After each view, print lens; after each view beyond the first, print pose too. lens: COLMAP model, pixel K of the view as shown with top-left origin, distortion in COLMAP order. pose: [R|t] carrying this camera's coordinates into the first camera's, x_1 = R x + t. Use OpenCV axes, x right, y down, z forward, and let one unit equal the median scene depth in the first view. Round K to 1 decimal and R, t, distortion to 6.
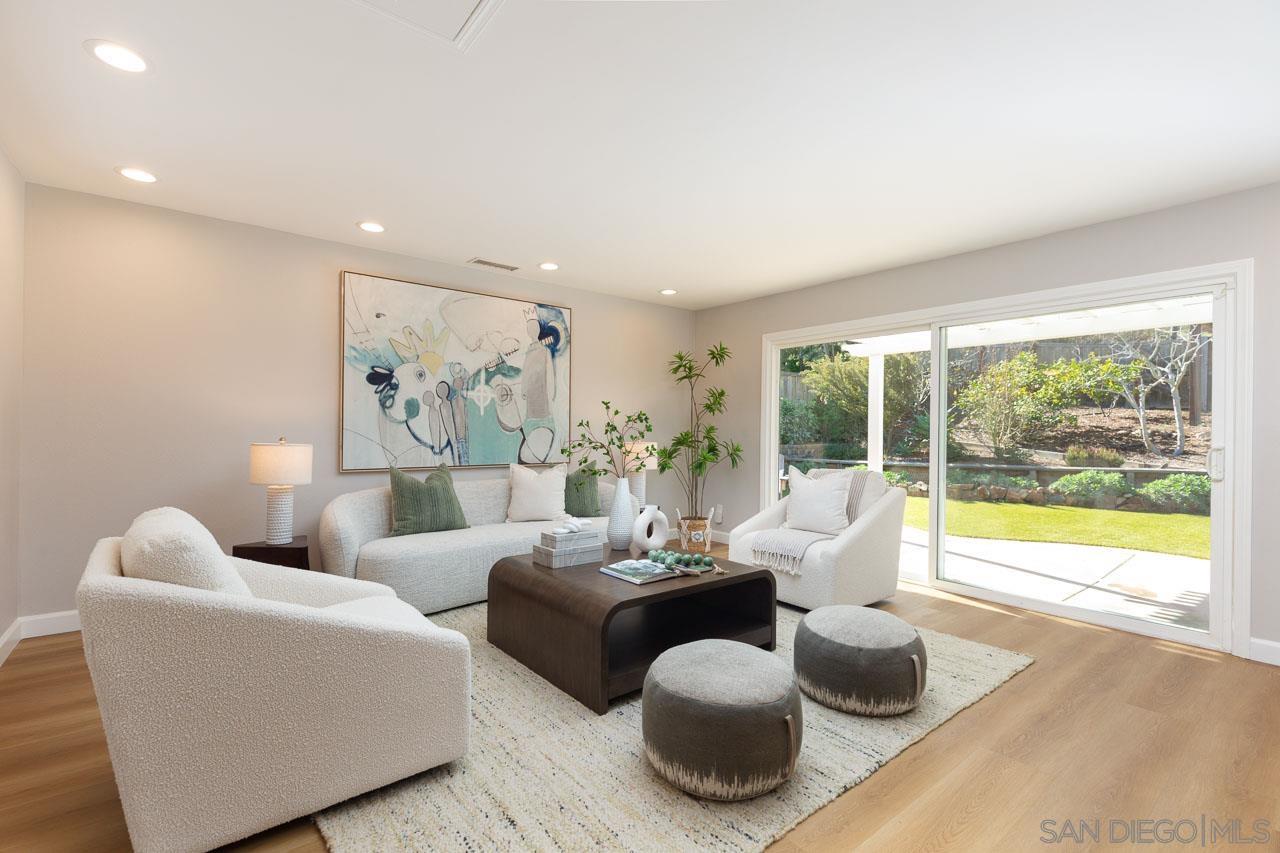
lens RADIAL K [[572.7, 0, 632.3], [0, 572.7, 428.1], [0, 0, 1]] dist [0.007390, -0.000189]
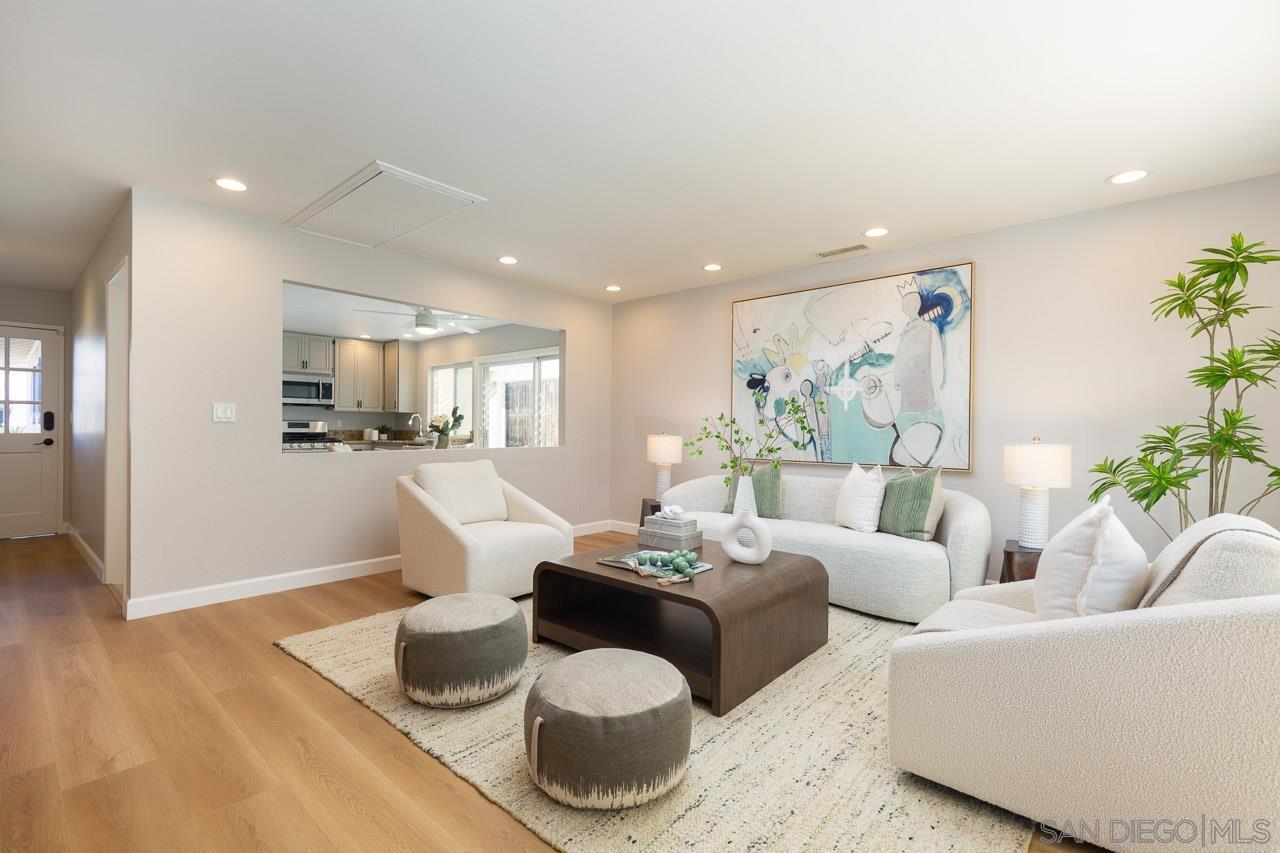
lens RADIAL K [[572.7, 0, 632.3], [0, 572.7, 428.1], [0, 0, 1]] dist [0.007390, -0.000189]
pose [[0.162247, -0.004216, -0.986741, 0.628084], [0.003273, 0.999988, -0.003734, 0.009103], [0.986745, -0.002623, 0.162259, 0.501110]]
